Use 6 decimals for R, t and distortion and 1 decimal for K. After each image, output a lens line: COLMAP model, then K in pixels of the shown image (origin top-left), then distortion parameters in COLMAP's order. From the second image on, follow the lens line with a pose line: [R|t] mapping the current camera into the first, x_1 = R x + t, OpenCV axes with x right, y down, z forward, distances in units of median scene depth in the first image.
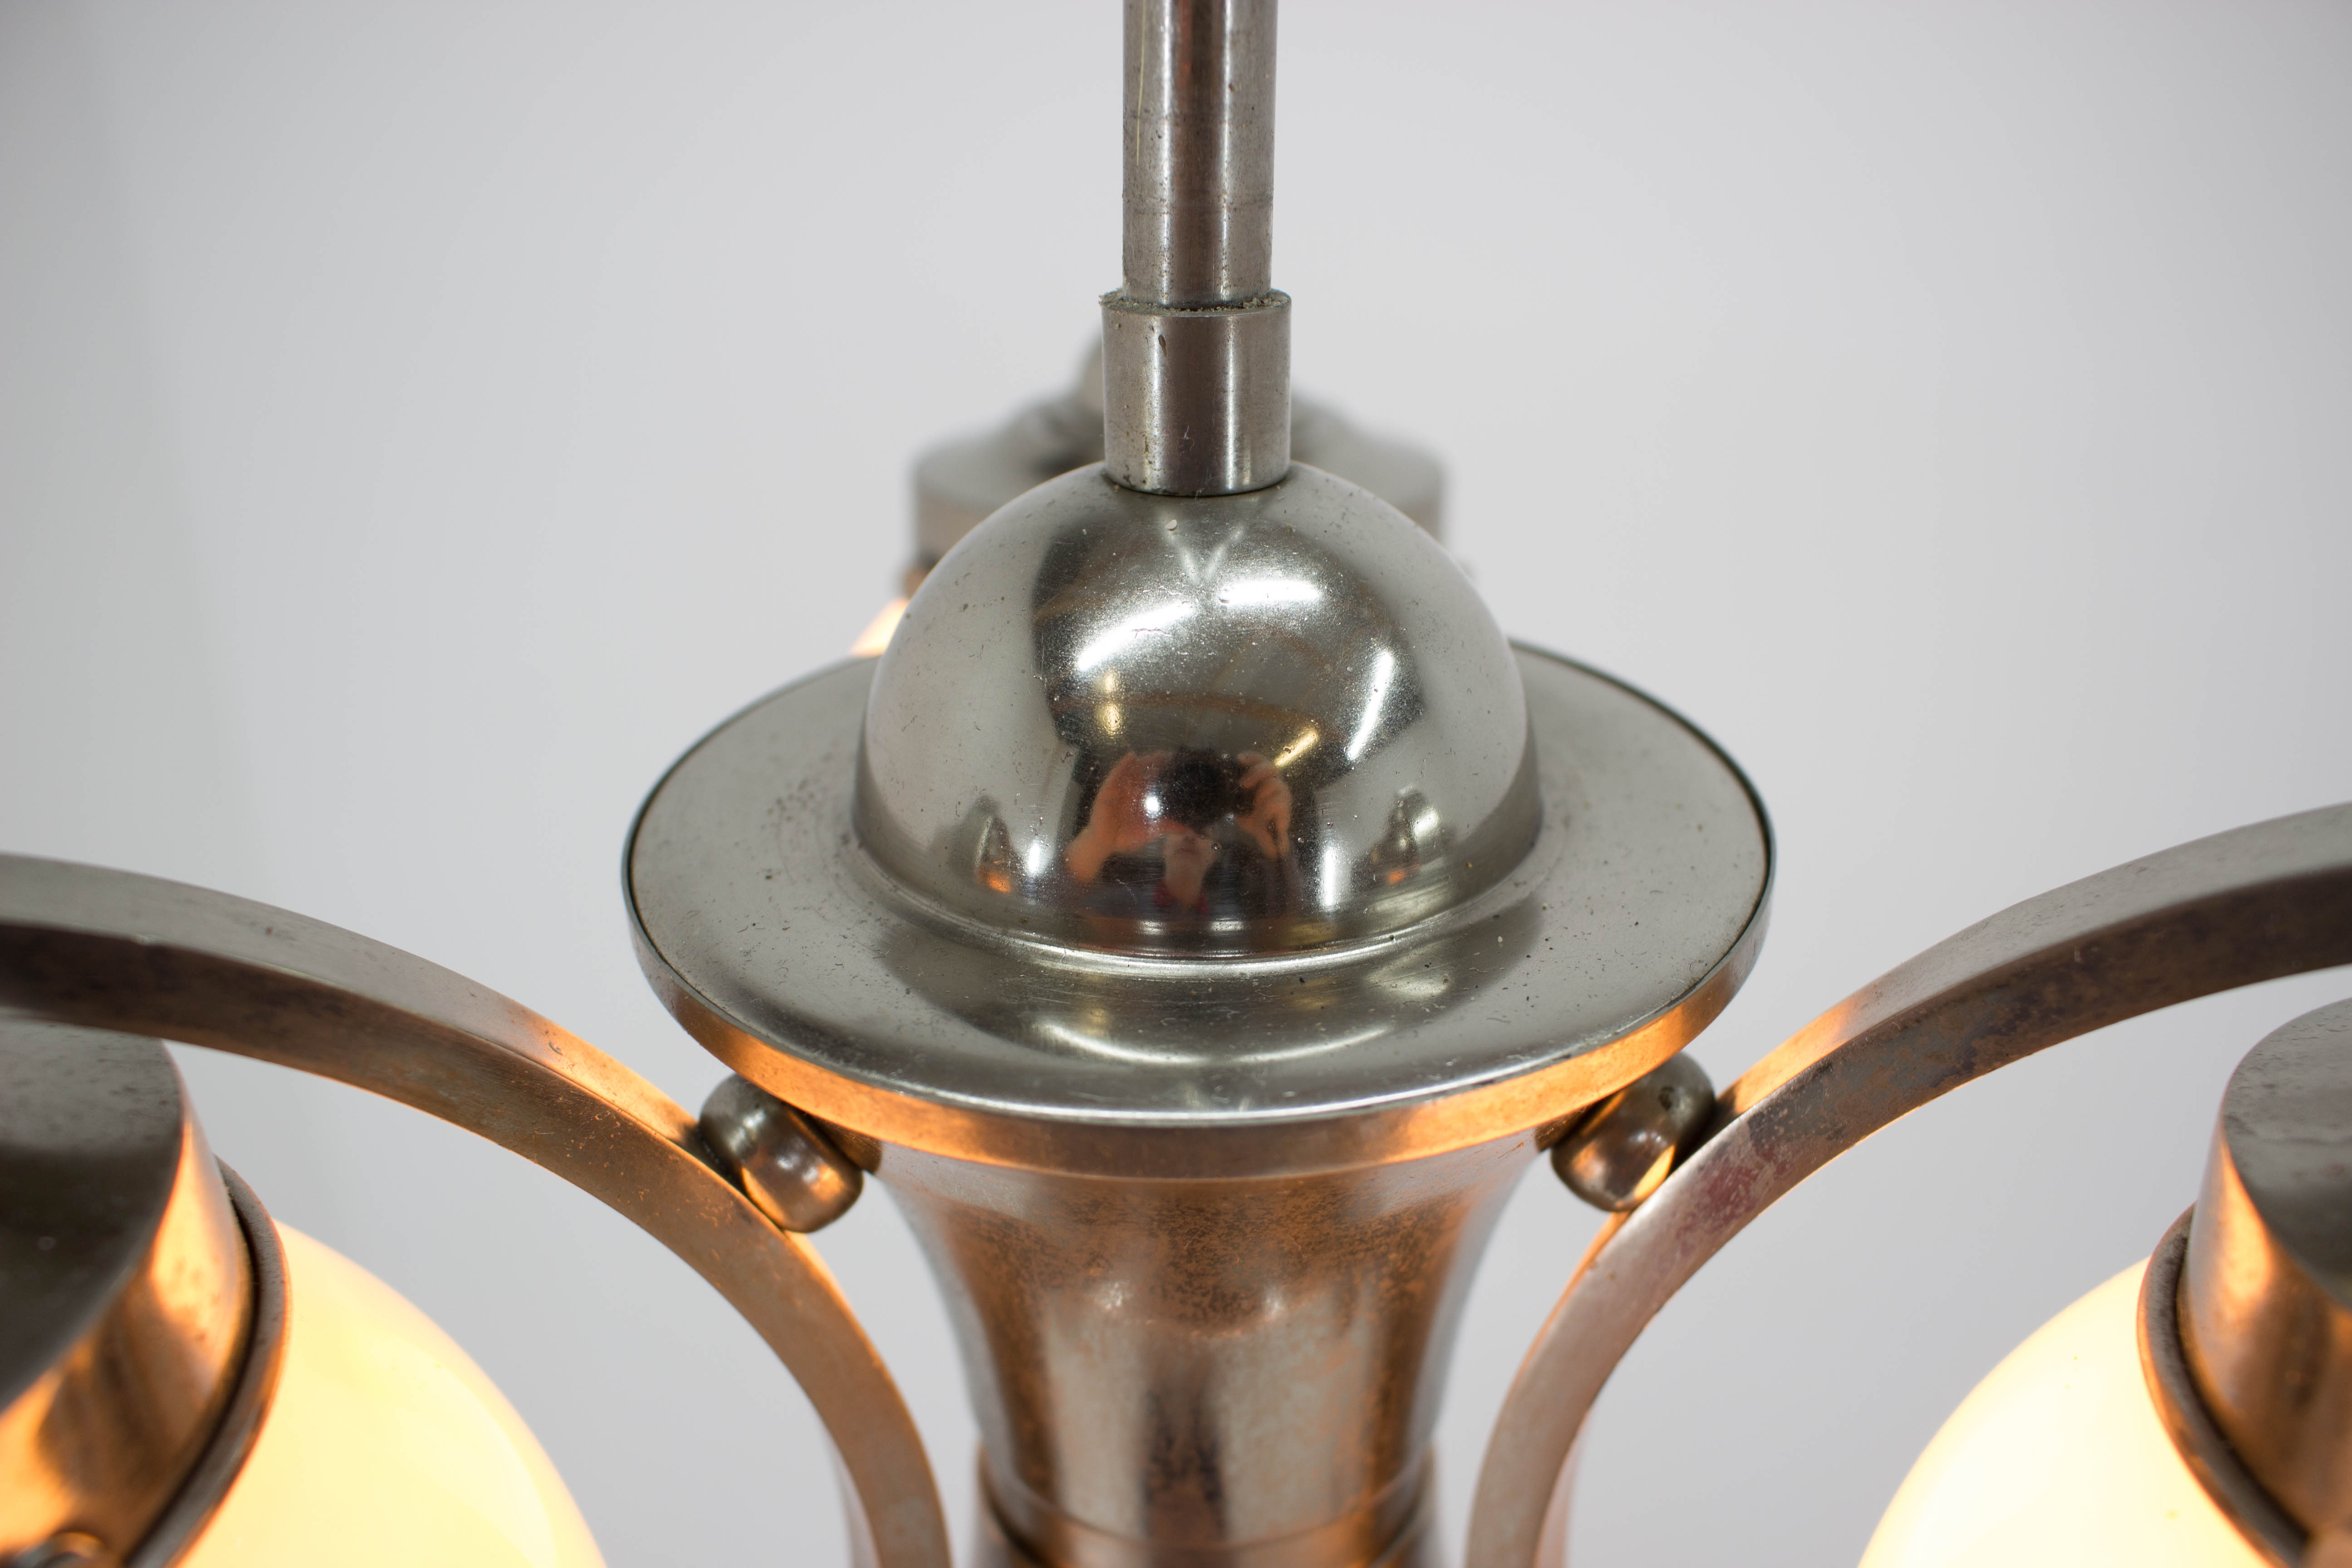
lens RADIAL K [[1394.6, 0, 1176.0], [0, 1394.6, 784.0], [0, 0, 1]] dist [-0.000077, -0.000227]
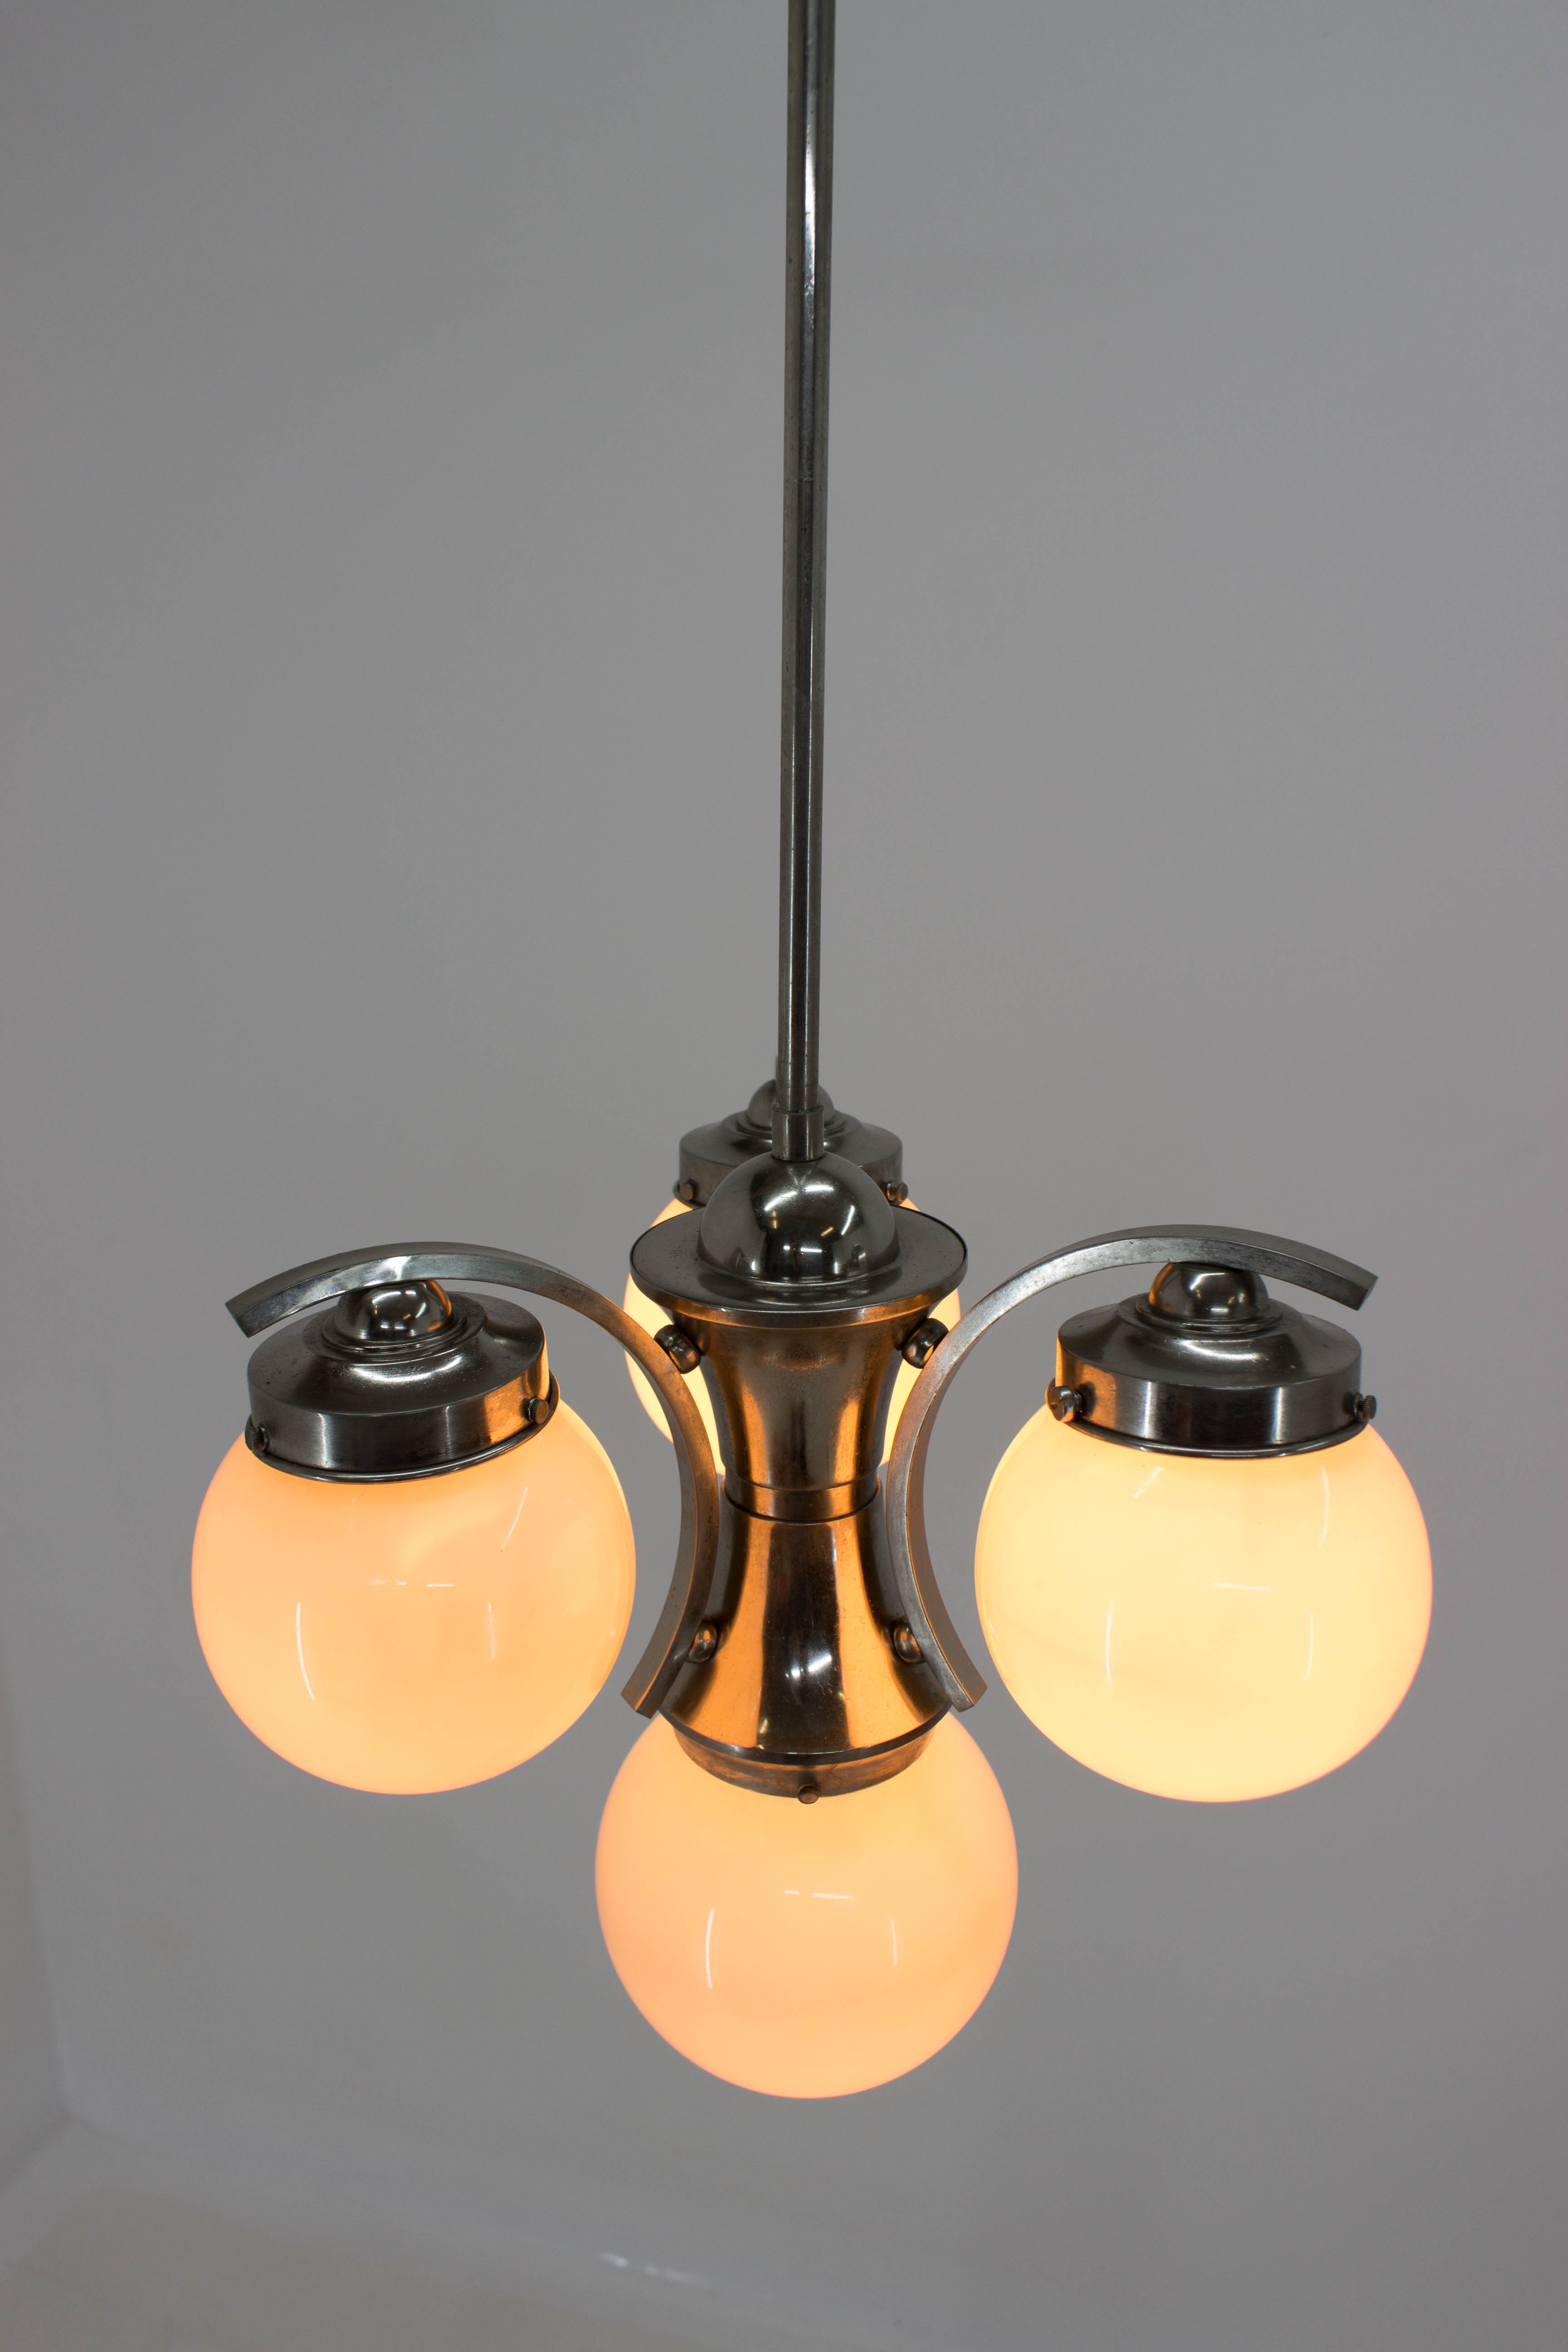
lens RADIAL K [[1559.0, 0, 805.5], [0, 1559.0, 1181.4], [0, 0, 1]] dist [-0.005994, -0.000603]
pose [[0.999665, -0.004494, 0.025506, -0.067491], [0.008420, 0.987723, -0.155986, 0.460427], [-0.024492, 0.156148, 0.987430, -2.903026]]
